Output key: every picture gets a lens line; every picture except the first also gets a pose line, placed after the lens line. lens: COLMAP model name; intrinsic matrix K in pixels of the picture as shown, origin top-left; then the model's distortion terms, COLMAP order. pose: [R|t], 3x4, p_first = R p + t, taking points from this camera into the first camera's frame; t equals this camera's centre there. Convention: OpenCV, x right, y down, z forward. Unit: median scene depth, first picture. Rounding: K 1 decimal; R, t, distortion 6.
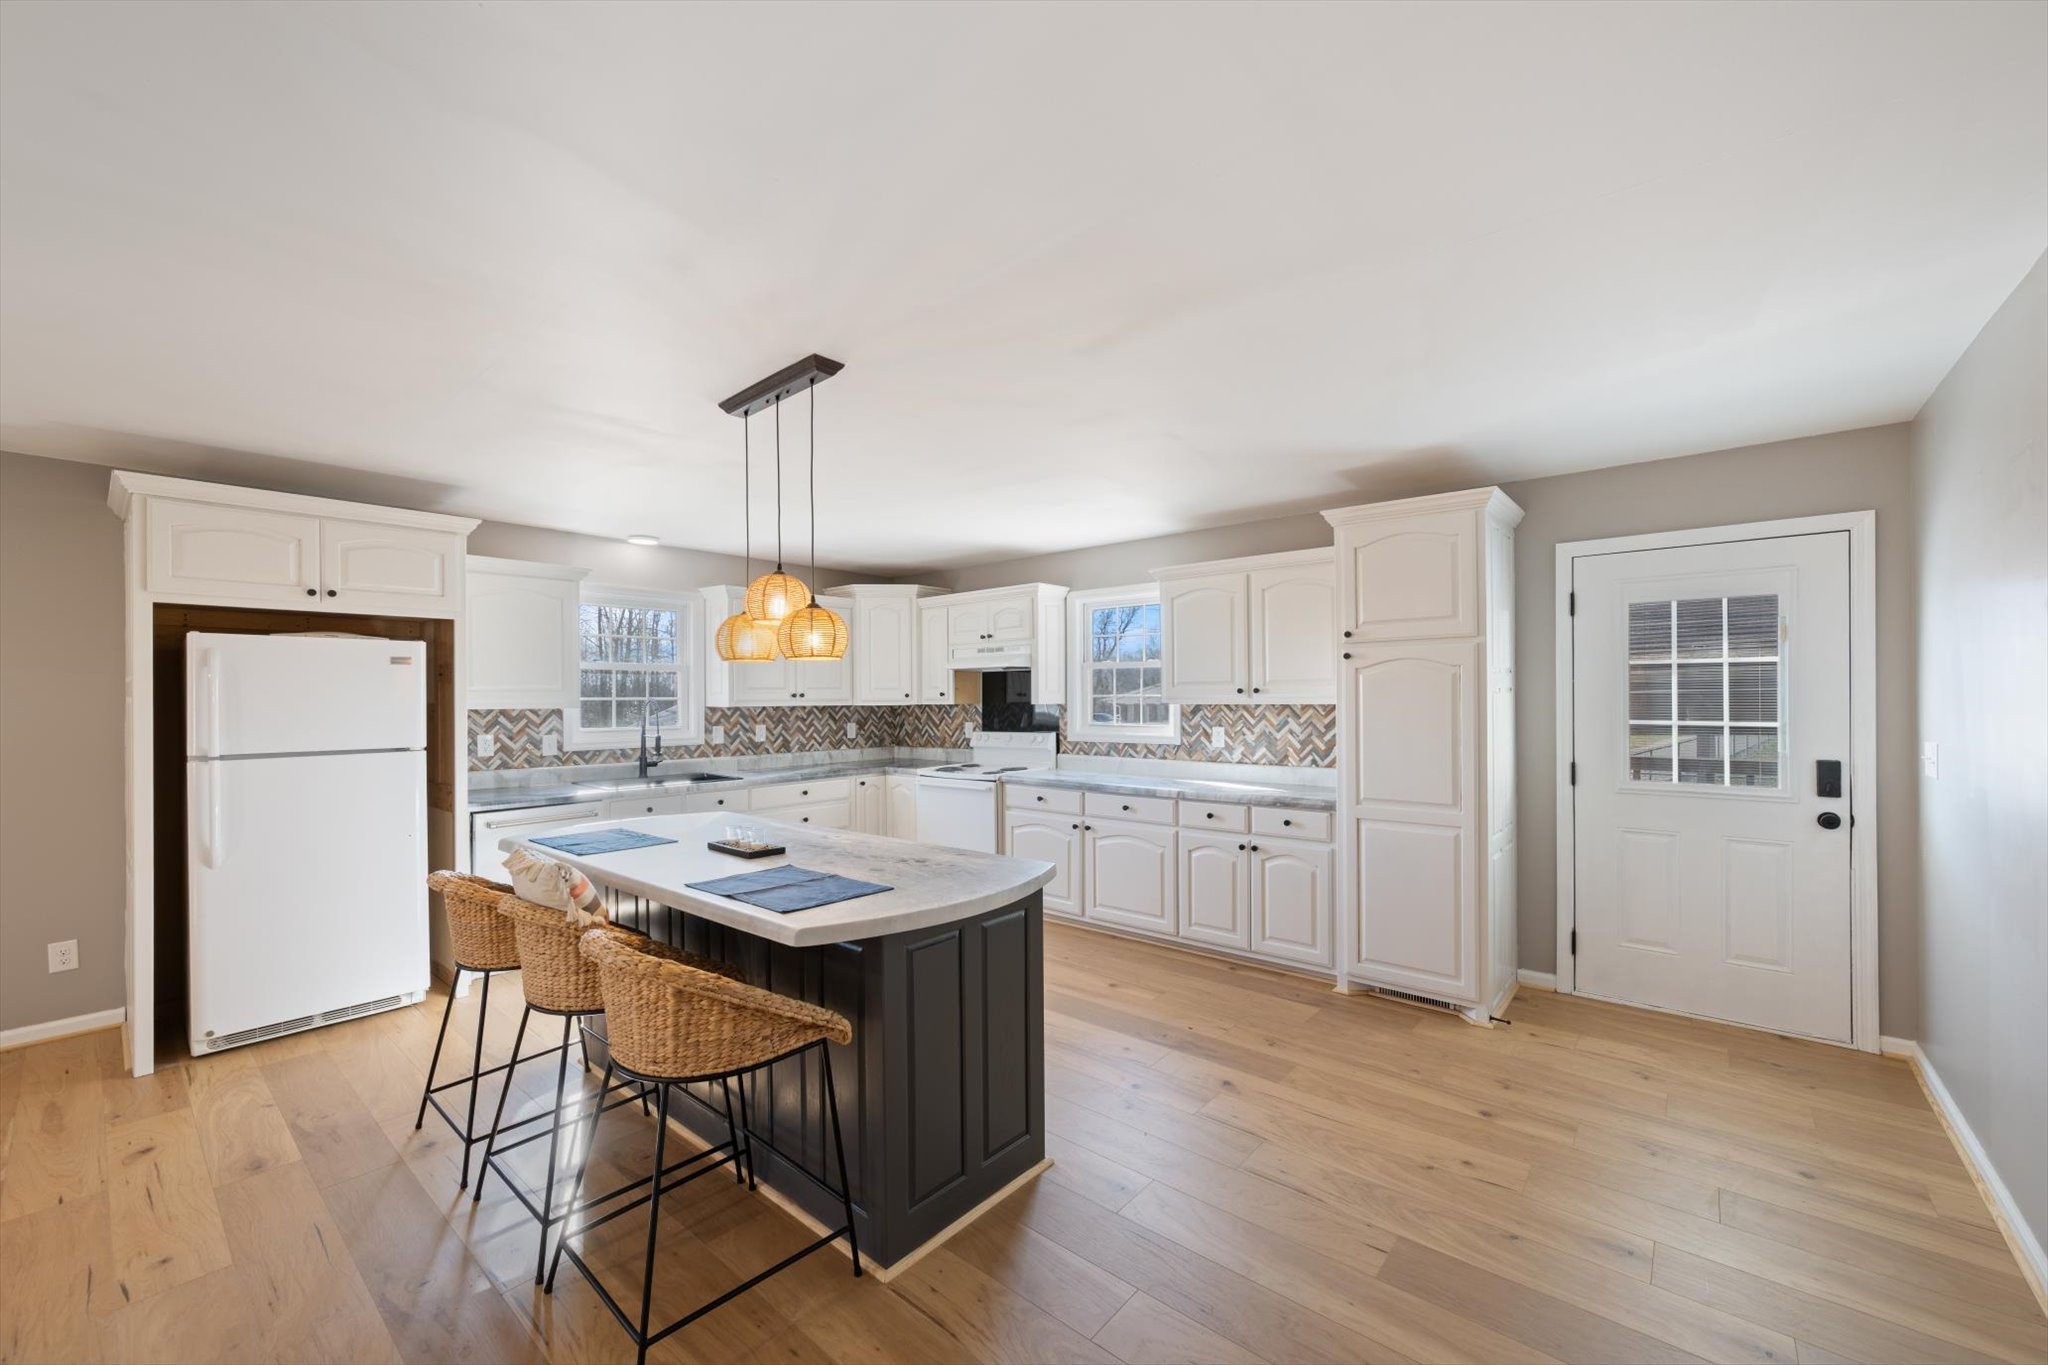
lens RADIAL K [[810.4, 0, 1024.0], [0, 810.4, 682.5], [0, 0, 1]] dist [-0.000763, -0.000088]
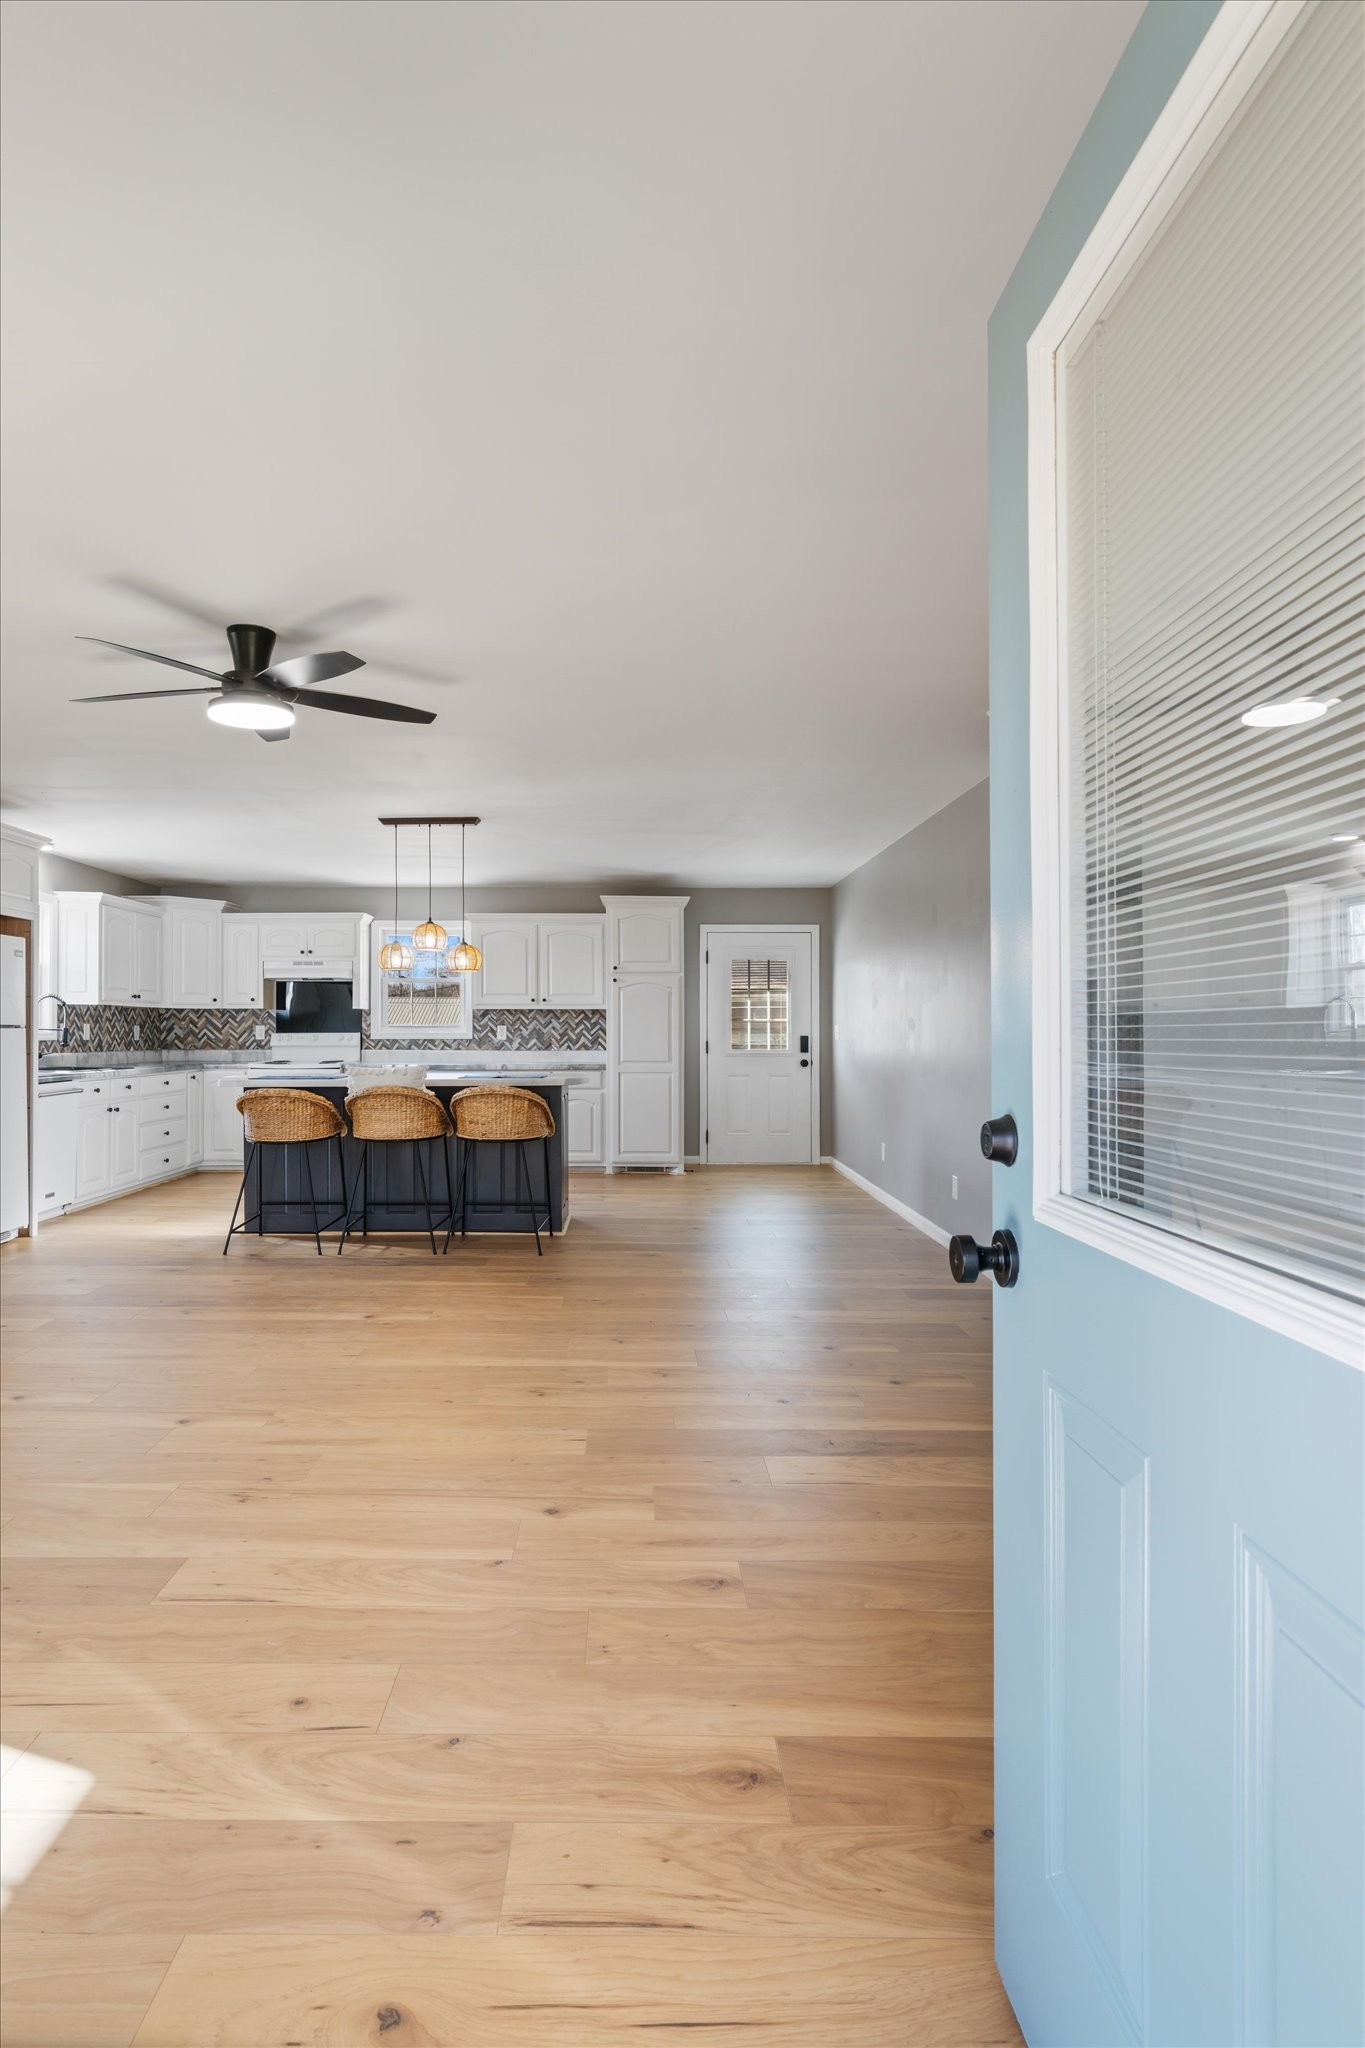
lens RADIAL K [[1095.6, 0, 628.5], [0, 1095.6, 1016.3], [0, 0, 1]] dist [-0.001078, -0.000133]
pose [[0.763657, 0.017813, 0.645376, -0.789844], [-0.019236, 0.999803, -0.004833, 0.040355], [-0.645335, -0.008723, 0.763850, -0.589539]]
